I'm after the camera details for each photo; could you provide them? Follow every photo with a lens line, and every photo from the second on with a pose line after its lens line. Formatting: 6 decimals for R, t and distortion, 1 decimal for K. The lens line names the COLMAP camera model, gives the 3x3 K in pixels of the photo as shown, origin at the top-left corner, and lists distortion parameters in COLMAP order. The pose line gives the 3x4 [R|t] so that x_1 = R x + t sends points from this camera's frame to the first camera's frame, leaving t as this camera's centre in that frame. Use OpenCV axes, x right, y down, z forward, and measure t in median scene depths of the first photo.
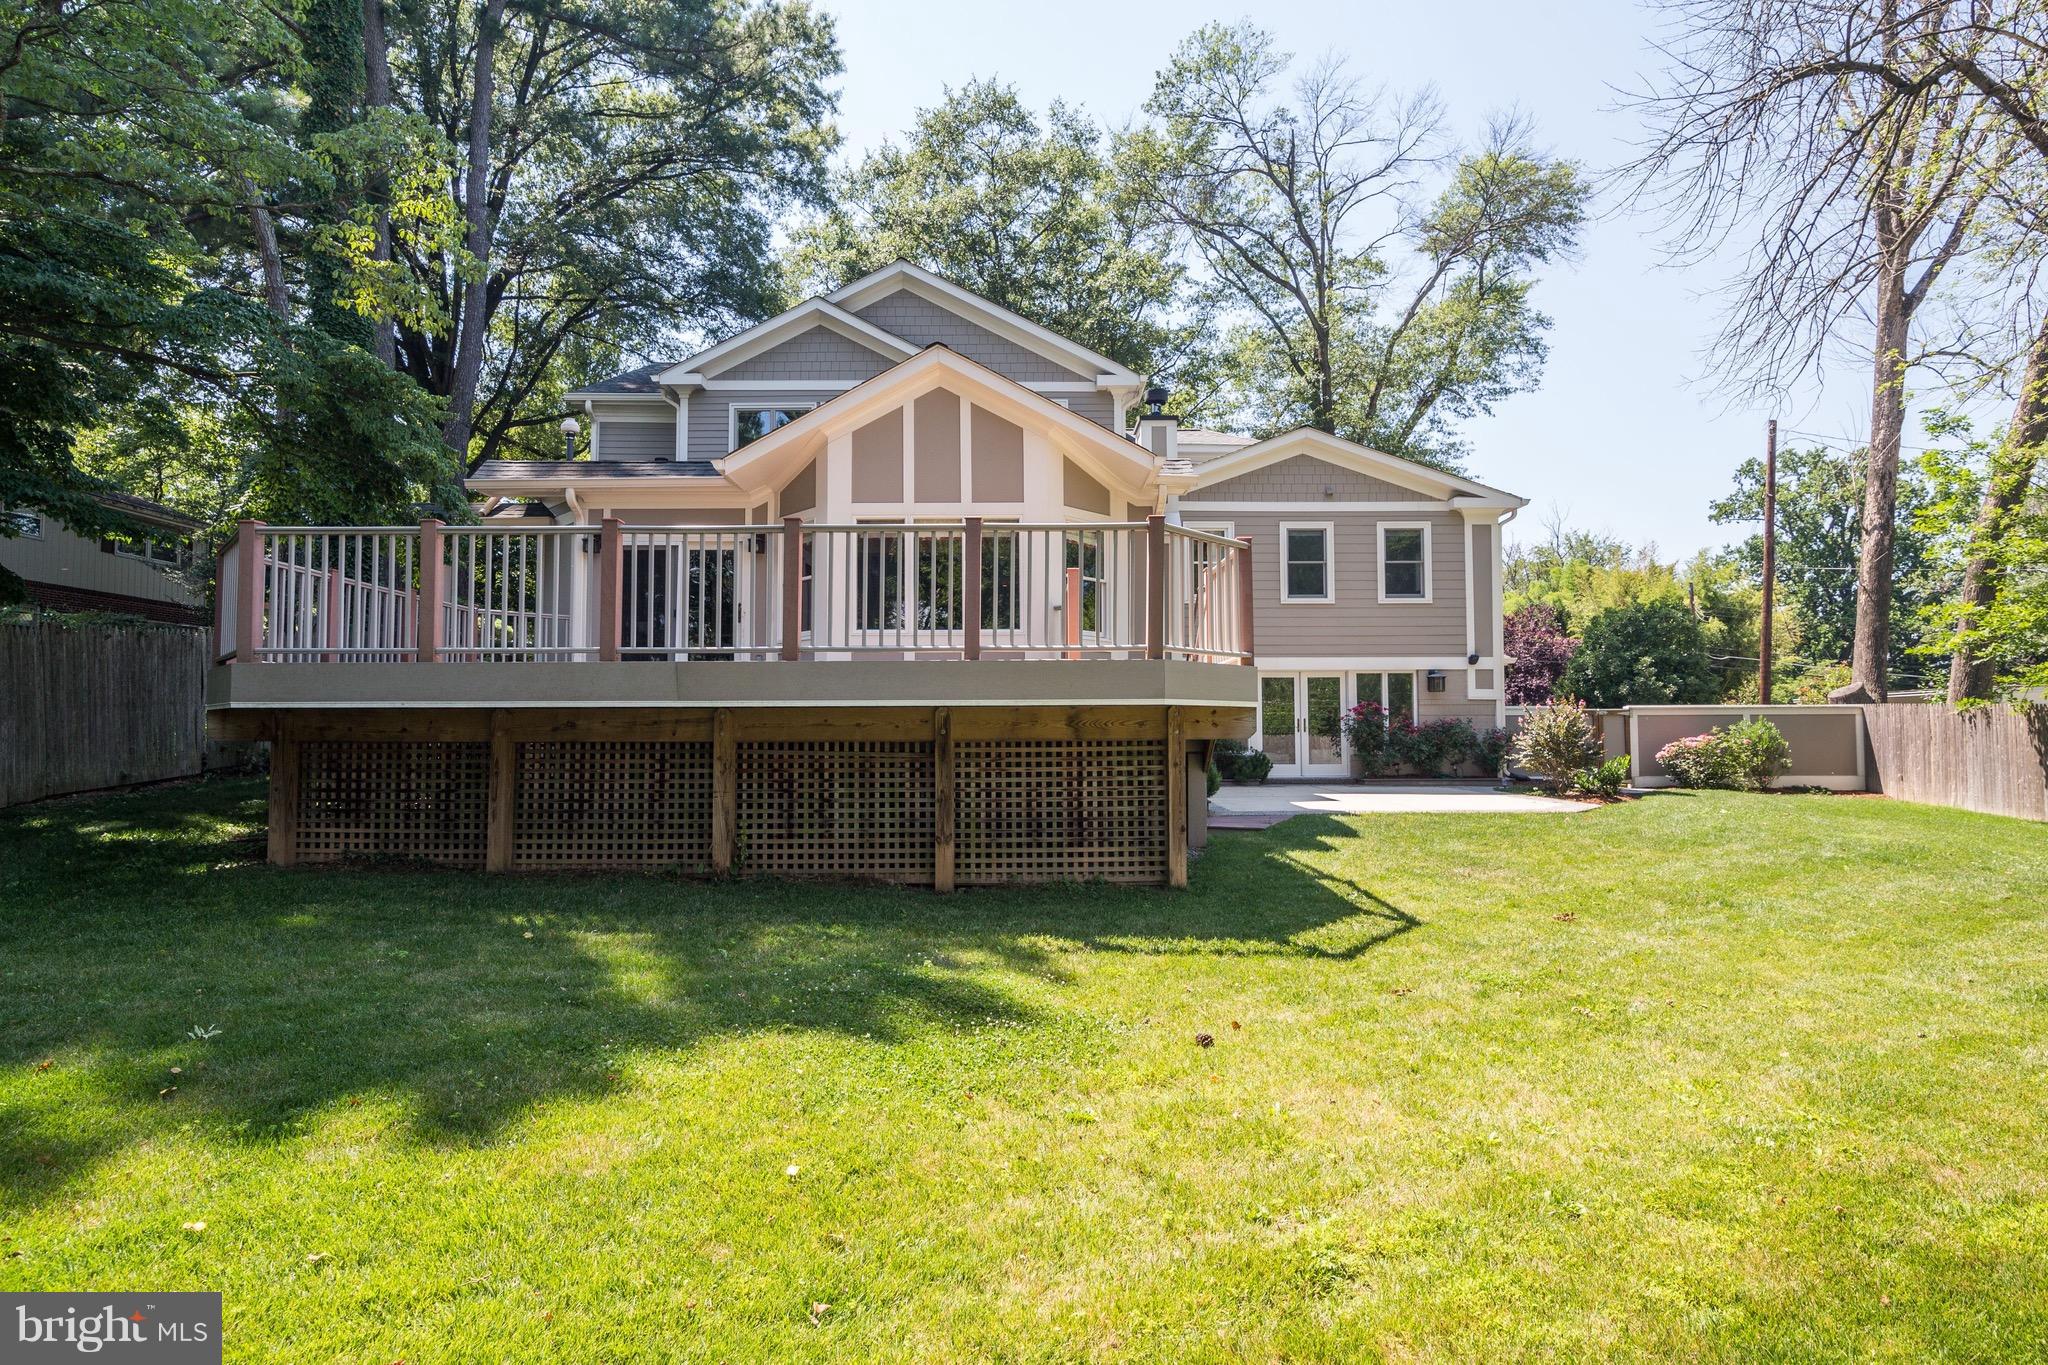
lens RADIAL K [[921.2, 0, 1010.1], [0, 921.2, 685.0], [0, 0, 1]] dist [-0.026636, -0.000323]
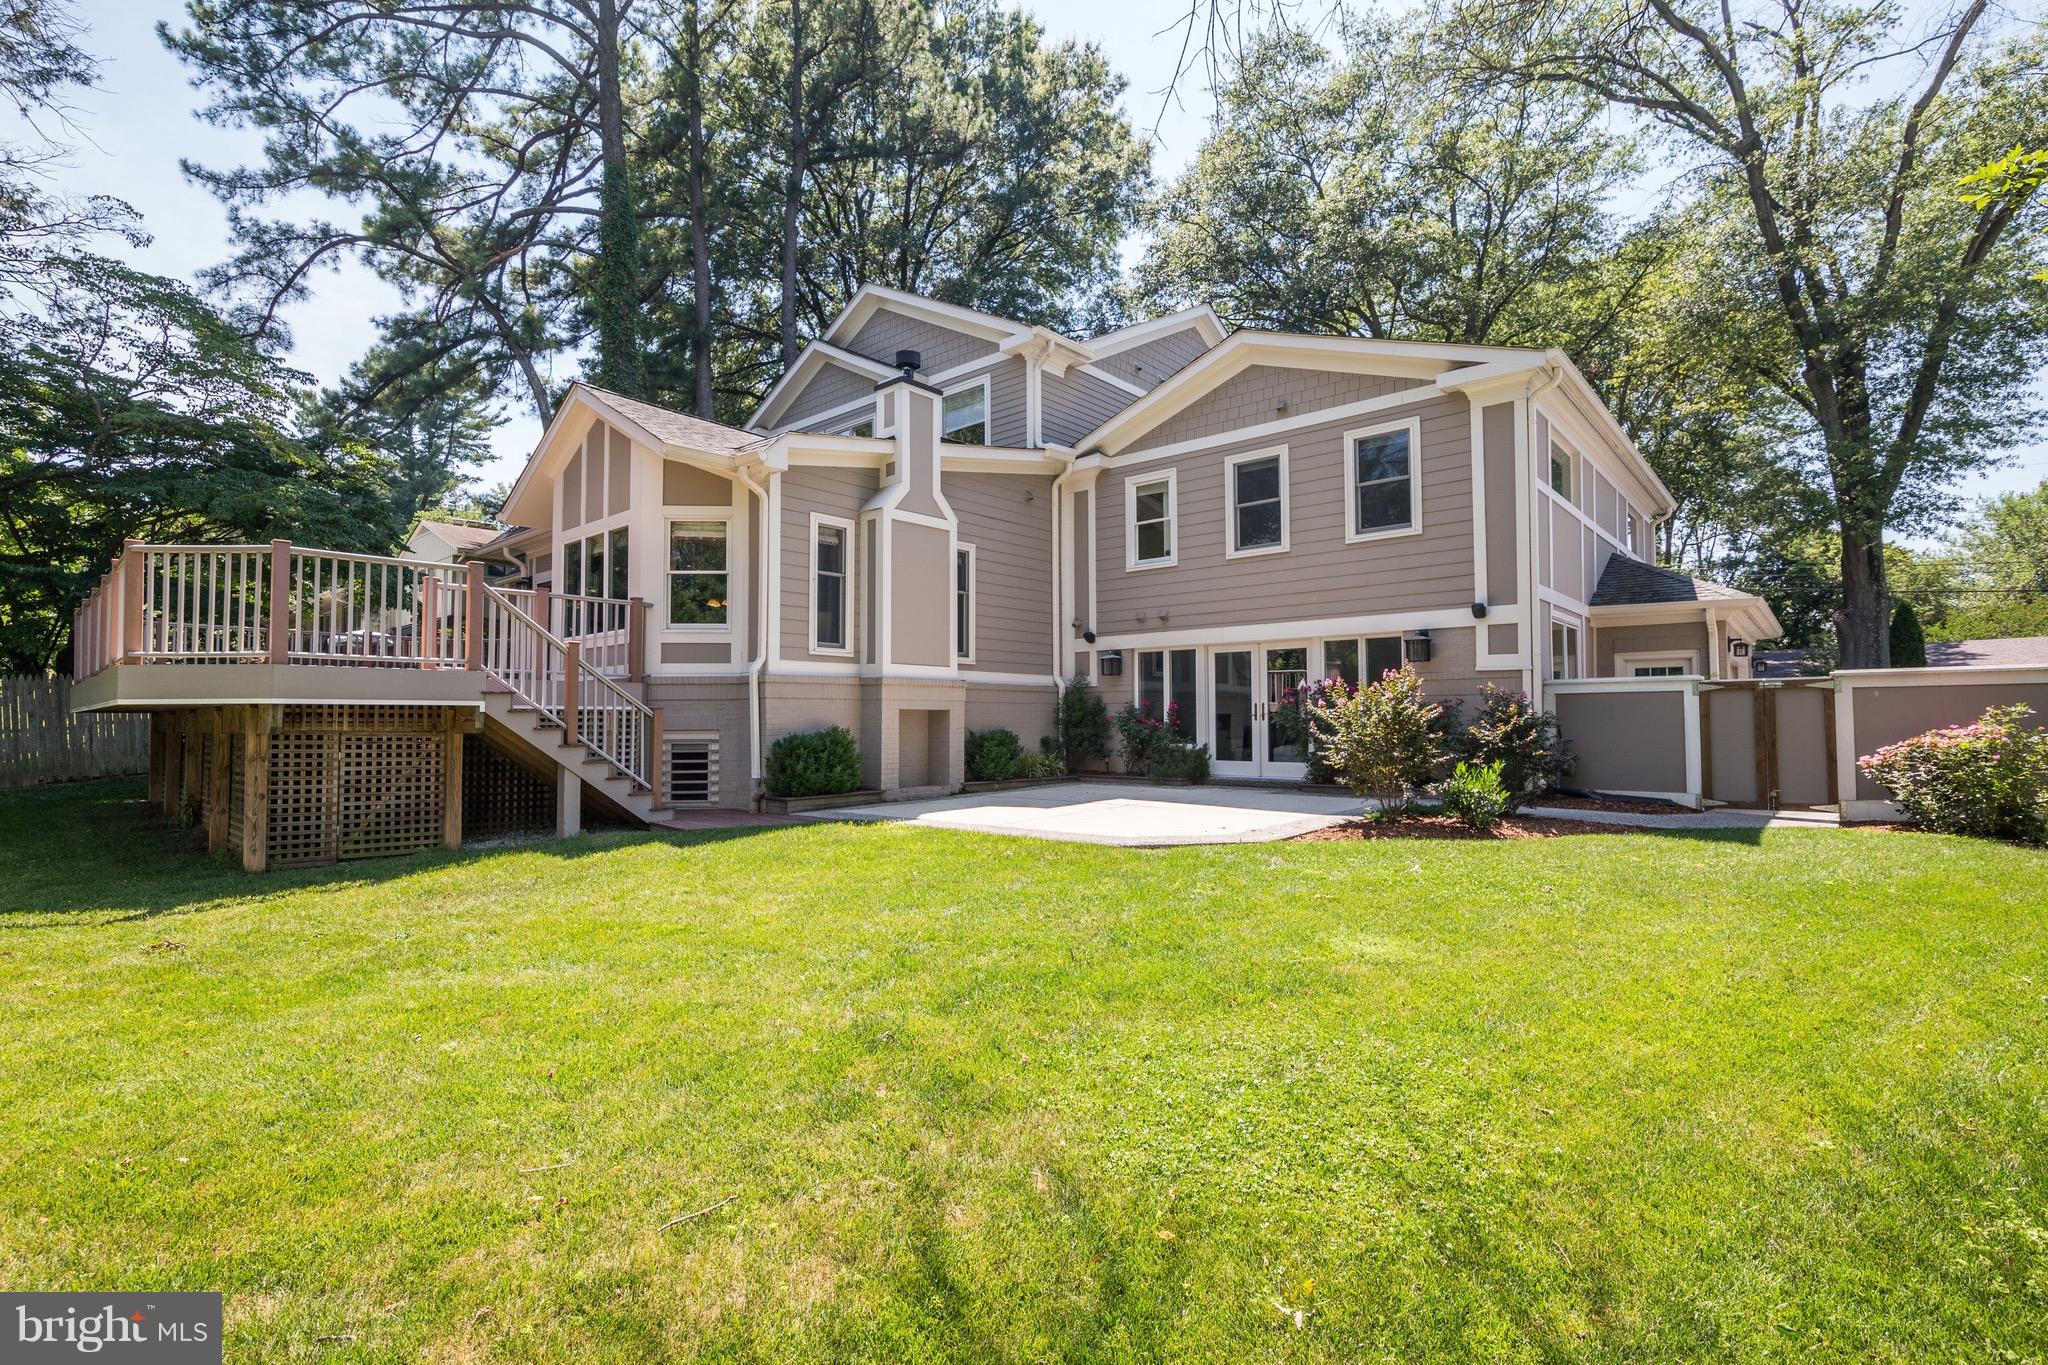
lens RADIAL K [[921.2, 0, 1023.9], [0, 921.2, 687.6], [0, 0, 1]] dist [-0.026636, -0.000323]
pose [[0.754430, -0.022662, -0.655989, 0.683408], [0.021137, 0.999724, -0.010228, 0.027788], [0.656040, -0.006149, 0.754701, 0.278924]]
